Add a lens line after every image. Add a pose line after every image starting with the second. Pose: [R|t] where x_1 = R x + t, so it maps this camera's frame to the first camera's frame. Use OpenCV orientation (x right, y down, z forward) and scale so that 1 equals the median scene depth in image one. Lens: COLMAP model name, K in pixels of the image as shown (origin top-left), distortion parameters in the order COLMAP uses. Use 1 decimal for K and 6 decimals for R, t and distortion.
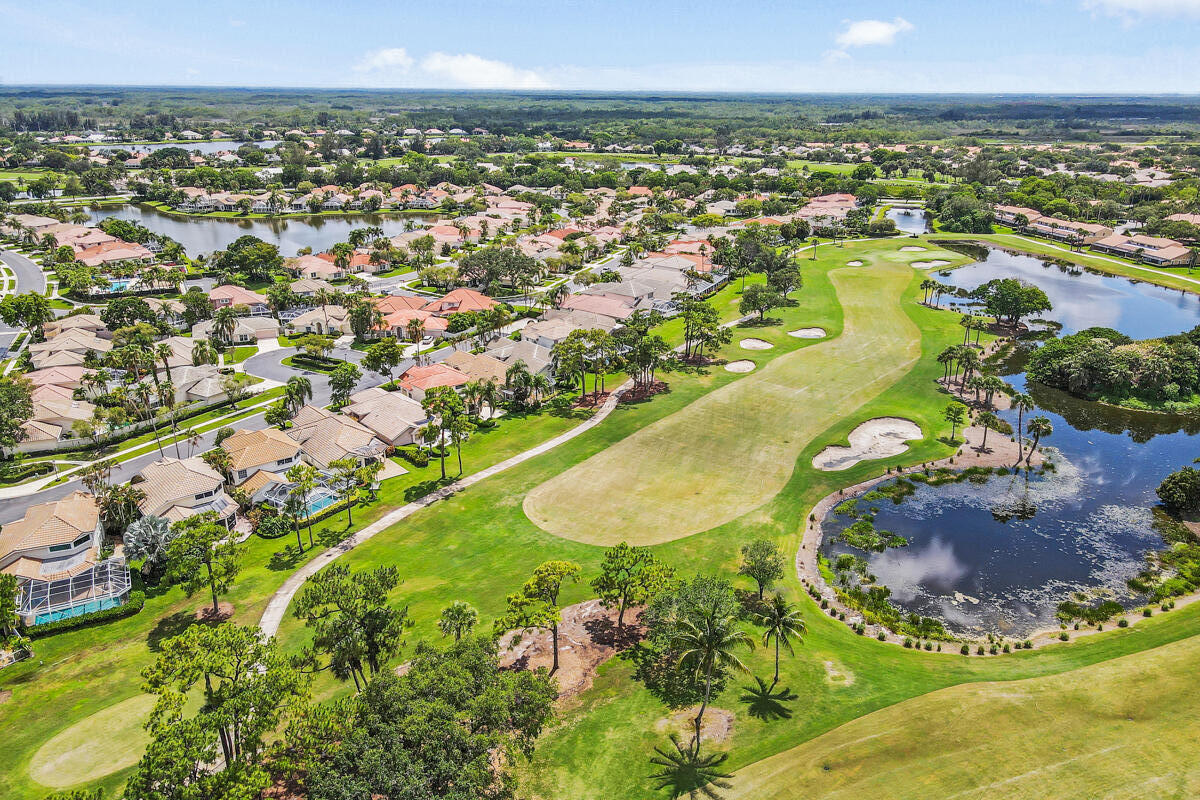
lens RADIAL K [[886.1, 0, 597.2], [0, 886.1, 404.1], [0, 0, 1]] dist [0.004972, 0.017807]
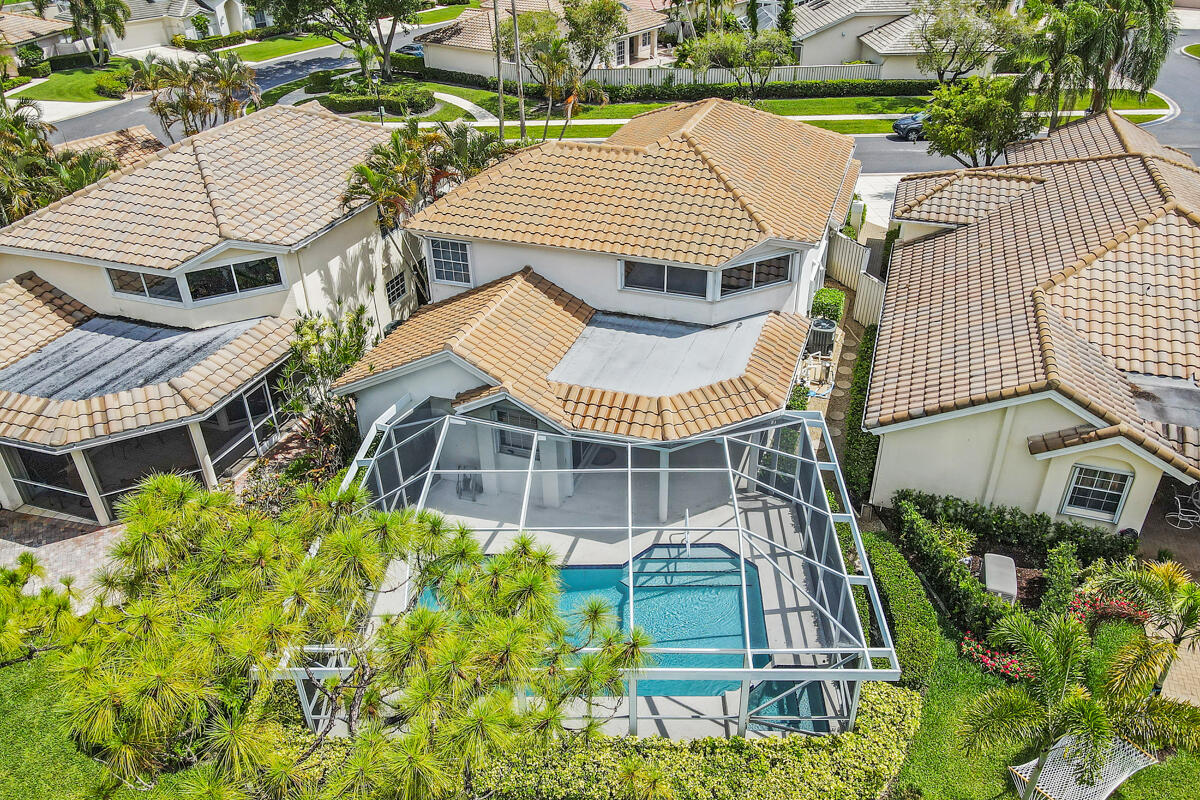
lens RADIAL K [[886.1, 0, 596.3], [0, 886.1, 387.8], [0, 0, 1]] dist [0.004972, 0.017807]
pose [[0.499431, 0.435047, -0.749201, -0.084259], [-0.272409, 0.899771, 0.340888, 0.010678], [0.822412, 0.033839, 0.567885, 0.343976]]
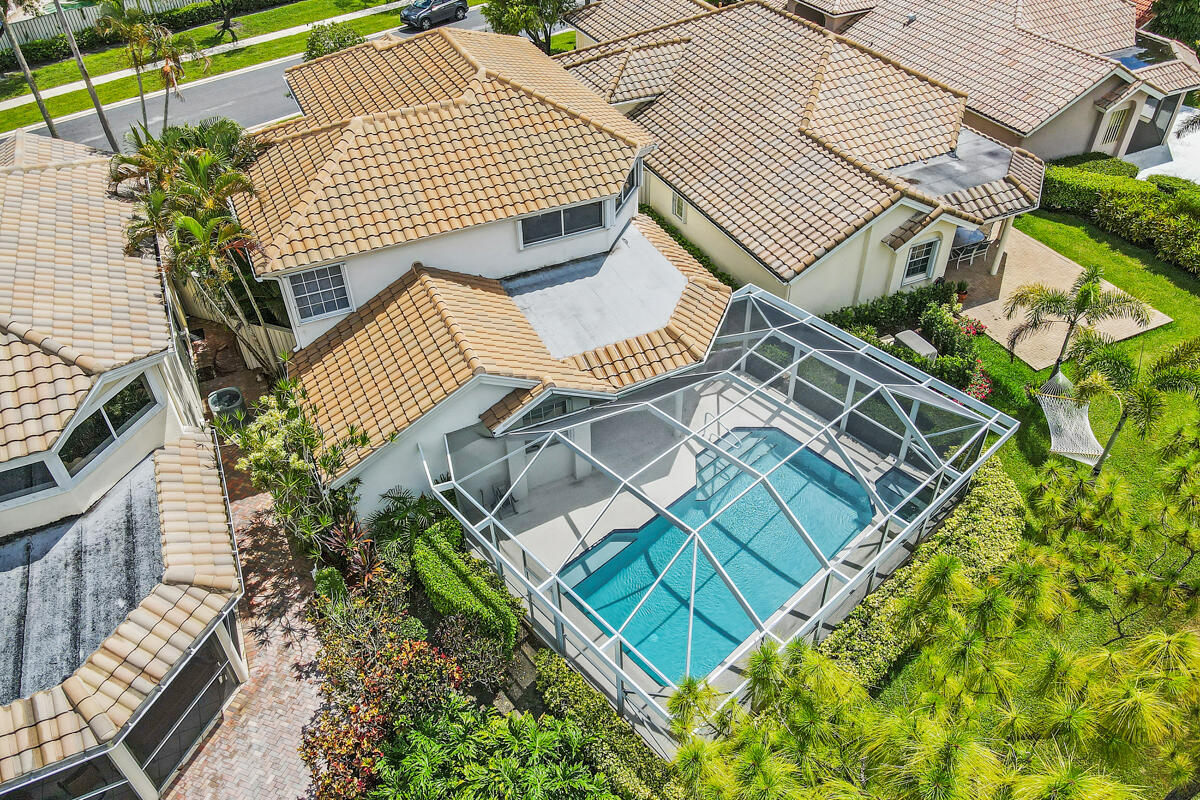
lens RADIAL K [[886.1, 0, 607.8], [0, 886.1, 409.0], [0, 0, 1]] dist [0.004972, 0.017807]
pose [[0.965051, 0.151924, -0.213529, -0.116453], [-0.067922, 0.931970, 0.356115, 0.013922], [0.253105, -0.329166, 0.909718, 0.321739]]
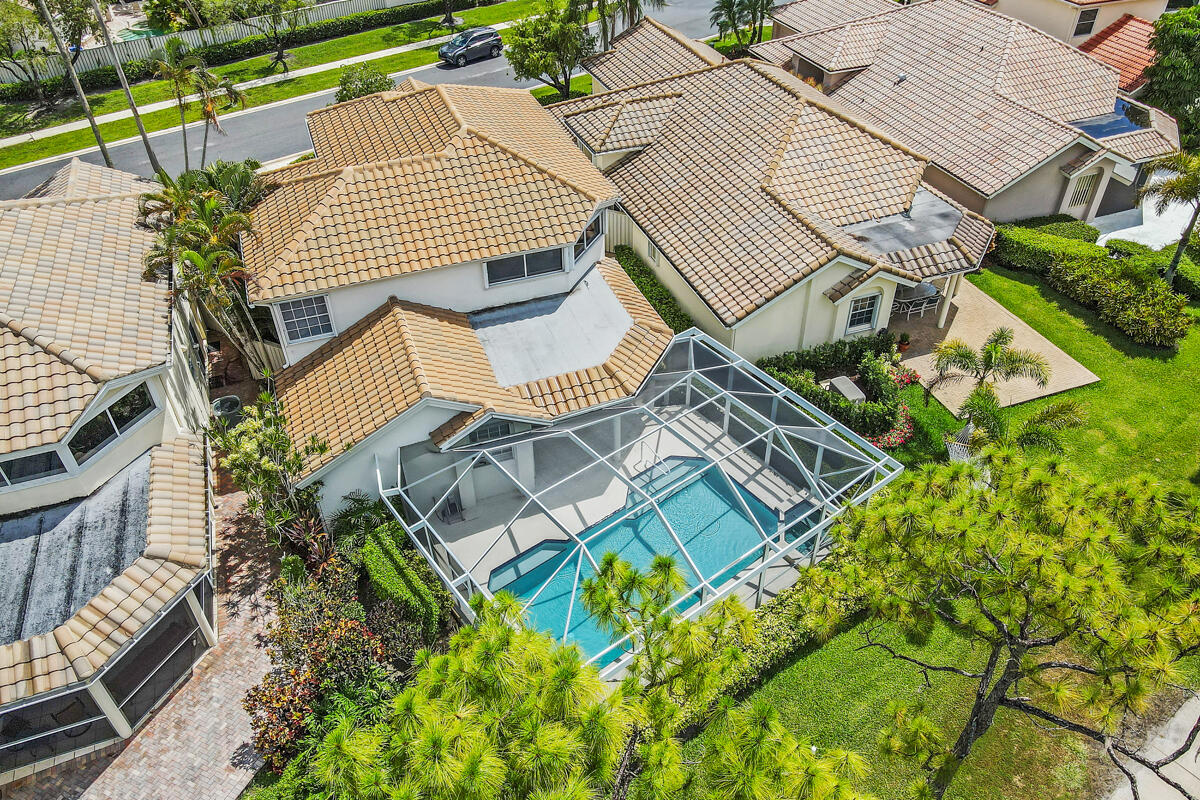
lens RADIAL K [[886.1, 0, 607.8], [0, 886.1, 427.1], [0, 0, 1]] dist [0.004972, 0.017807]
pose [[0.939942, 0.205899, -0.272241, -0.106131], [-0.098400, 0.927169, 0.361491, 0.009606], [0.326844, -0.312992, 0.891745, 0.317032]]
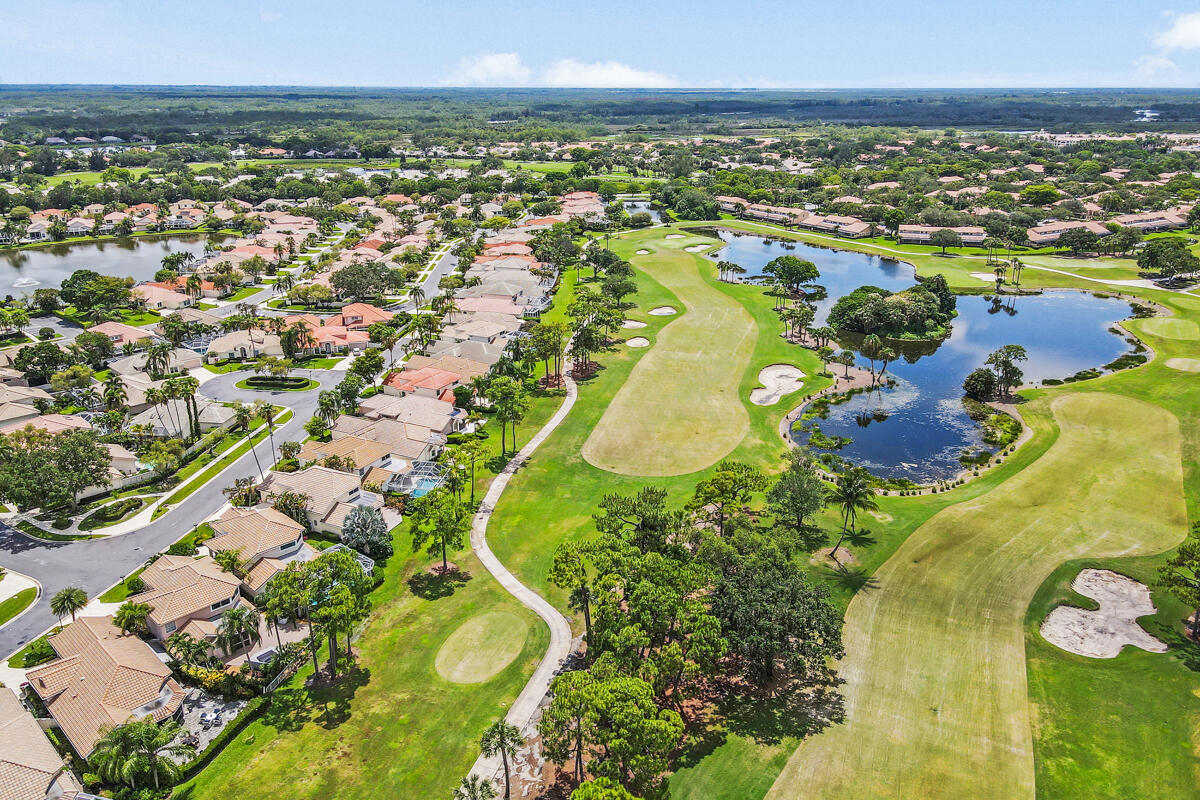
lens RADIAL K [[886.1, 0, 601.1], [0, 886.1, 396.0], [0, 0, 1]] dist [0.004972, 0.017807]
pose [[0.923129, -0.132822, 0.360819, -0.193464], [0.133767, 0.990758, 0.022477, -0.001663], [-0.360470, 0.027517, 0.932365, -0.075790]]
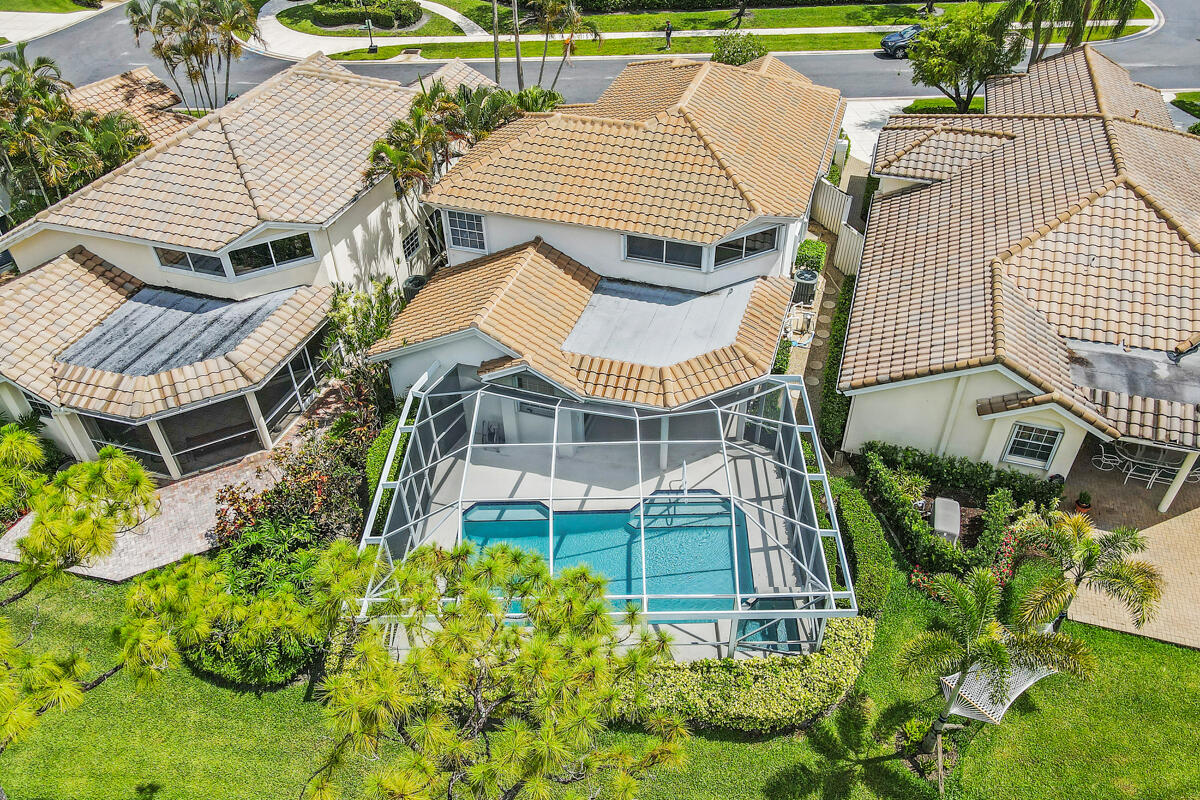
lens RADIAL K [[886.1, 0, 596.1], [0, 886.1, 403.0], [0, 0, 1]] dist [0.004972, 0.017807]
pose [[0.518837, 0.536363, -0.665675, -0.082179], [-0.268065, 0.841486, 0.469087, 0.001958], [0.811757, -0.064935, 0.580374, 0.337425]]
